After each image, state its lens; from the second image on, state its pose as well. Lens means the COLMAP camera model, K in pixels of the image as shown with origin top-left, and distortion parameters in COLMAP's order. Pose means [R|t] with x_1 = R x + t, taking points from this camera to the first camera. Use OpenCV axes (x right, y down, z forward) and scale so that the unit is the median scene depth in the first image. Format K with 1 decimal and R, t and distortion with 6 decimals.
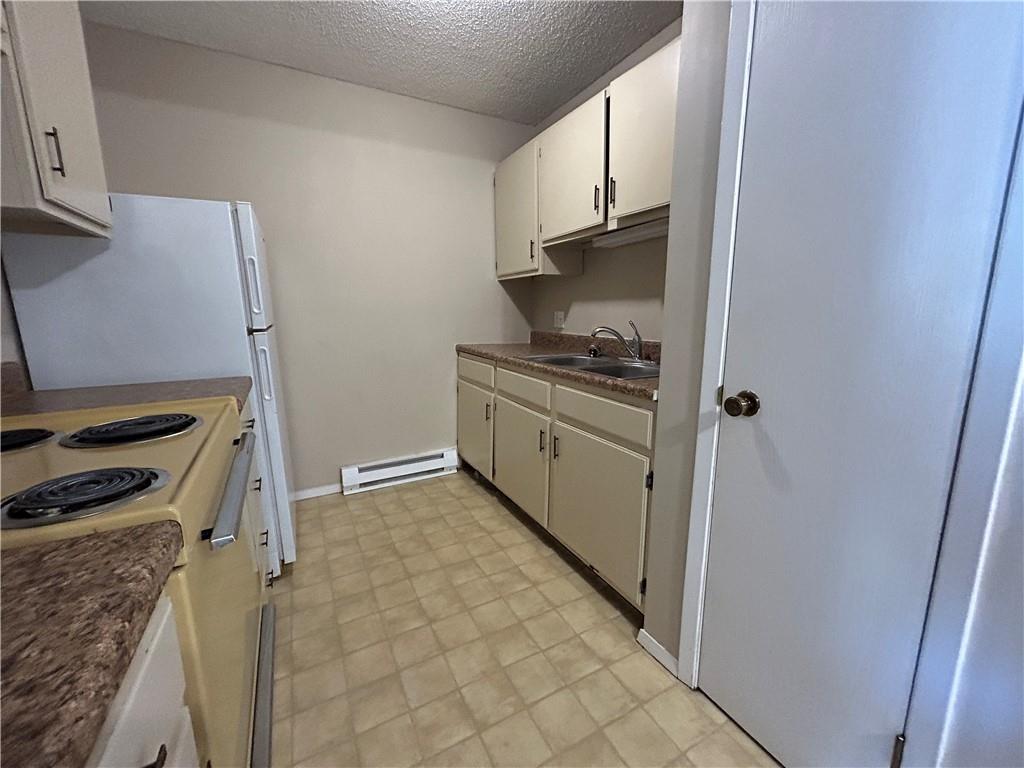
lens RADIAL K [[412.5, 0, 517.6], [0, 412.5, 381.9], [0, 0, 1]] dist [-0.004377, 0.000245]
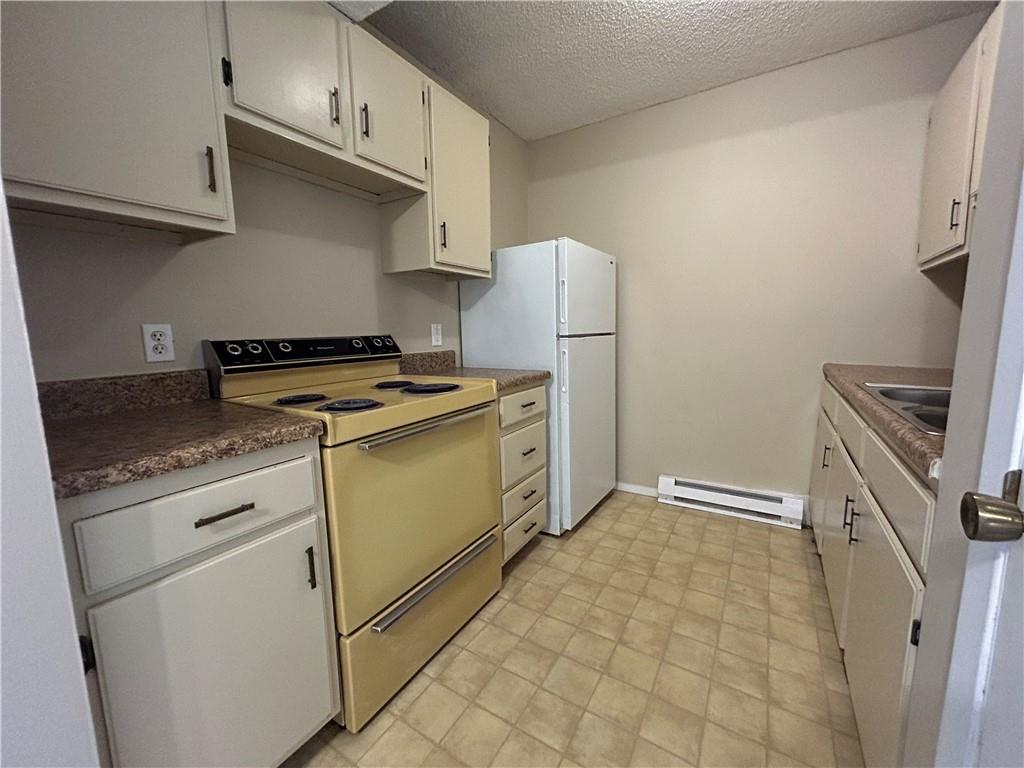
lens RADIAL K [[412.5, 0, 514.2], [0, 412.5, 385.4], [0, 0, 1]] dist [-0.004377, 0.000245]
pose [[0.490850, 0.111104, -0.864131, 0.353942], [-0.137821, 0.989249, 0.048904, -0.015075], [0.860274, 0.095091, 0.500885, 0.212022]]
